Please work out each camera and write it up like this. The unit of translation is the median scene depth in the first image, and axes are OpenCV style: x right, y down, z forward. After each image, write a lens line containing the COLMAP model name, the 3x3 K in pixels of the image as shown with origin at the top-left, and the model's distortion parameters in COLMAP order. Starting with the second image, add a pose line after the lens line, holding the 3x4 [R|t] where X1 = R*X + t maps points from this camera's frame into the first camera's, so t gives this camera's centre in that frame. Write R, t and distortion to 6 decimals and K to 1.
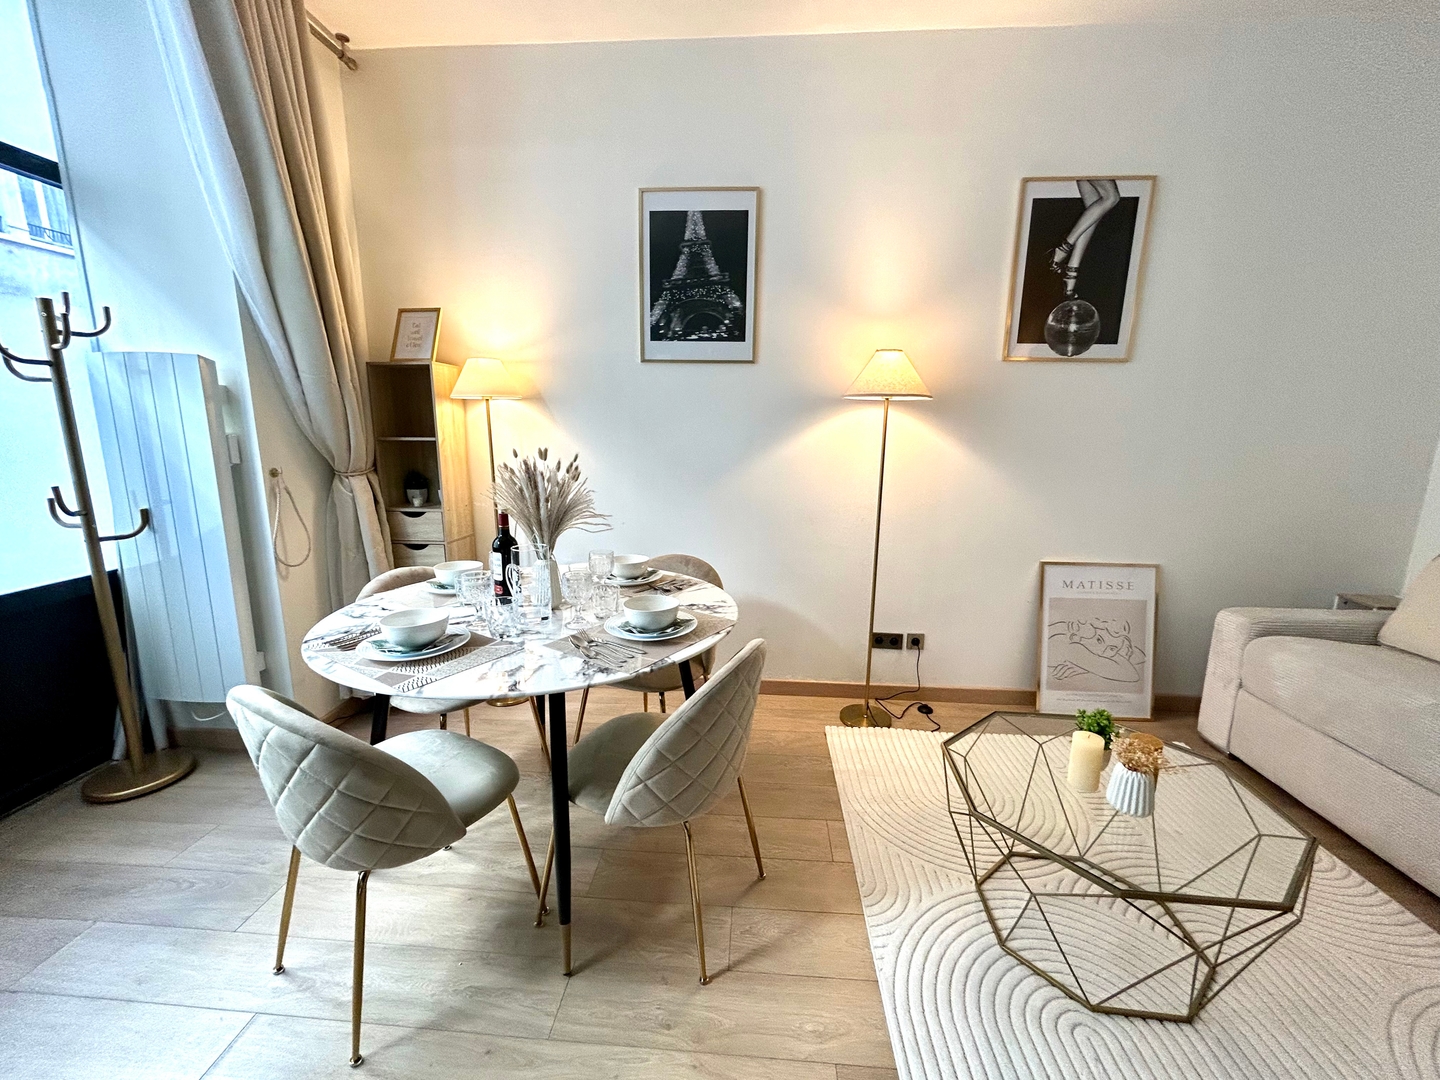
lens RADIAL K [[584.0, 0, 721.2], [0, 584.0, 537.7], [0, 0, 1]] dist [0.001403, 0.000152]
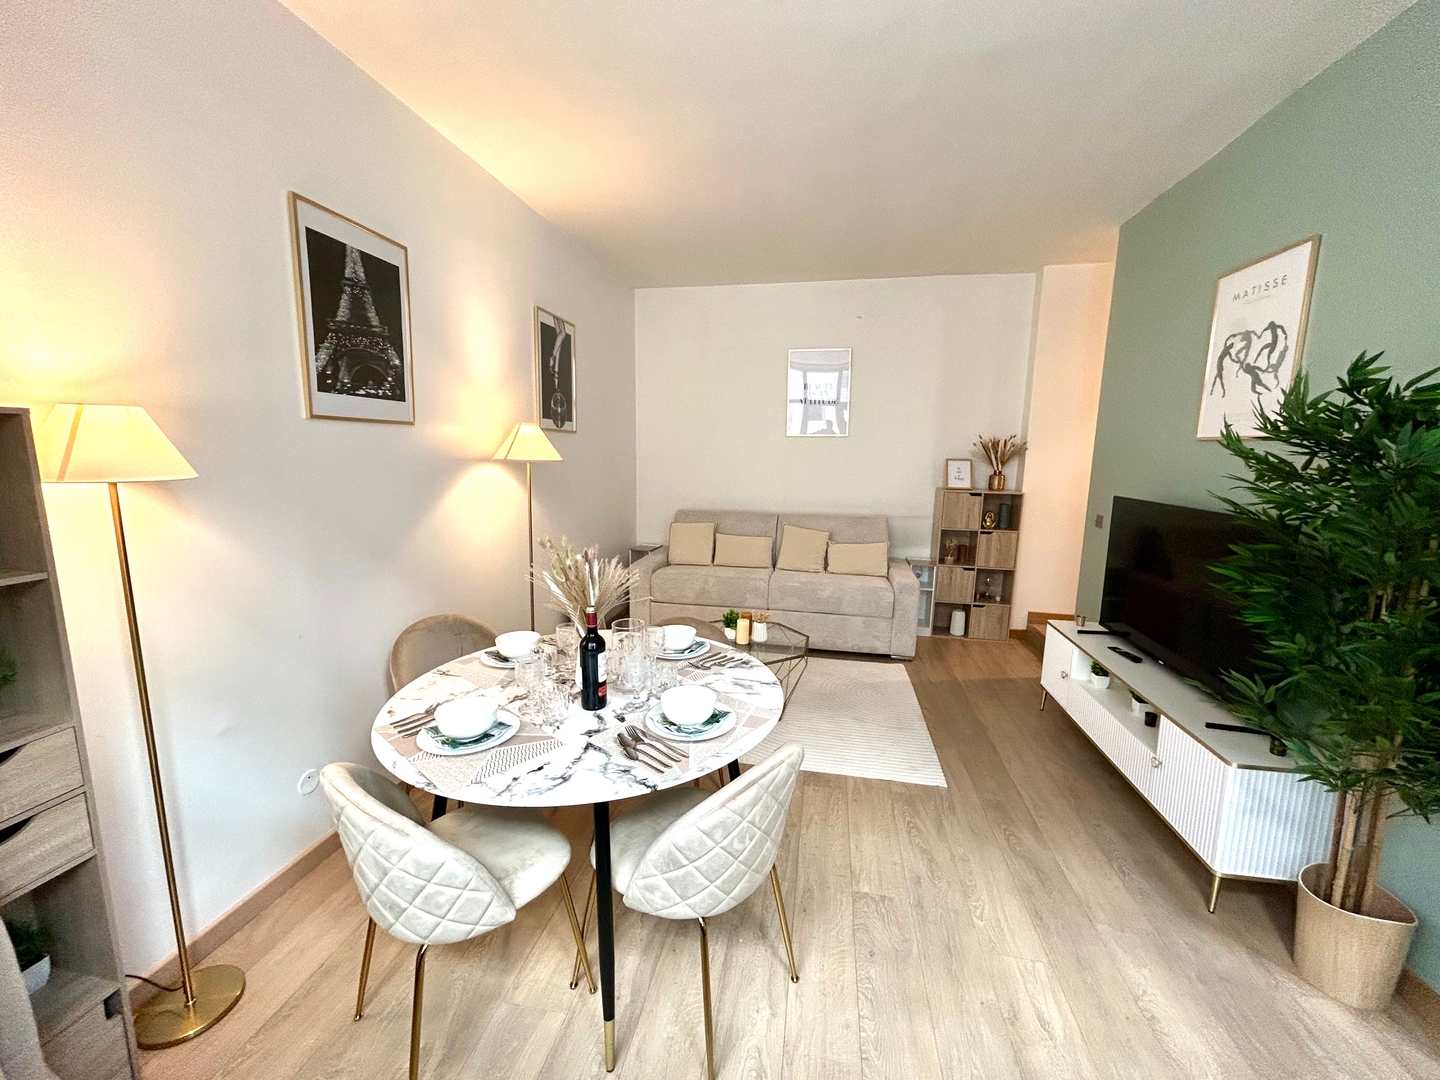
lens RADIAL K [[584.0, 0, 719.1], [0, 584.0, 537.2], [0, 0, 1]] dist [0.001403, 0.000152]
pose [[0.116072, -0.159963, 0.980275, -0.865296], [0.179324, 0.974102, 0.137722, -0.165553], [-0.976919, 0.159801, 0.141751, 0.414895]]
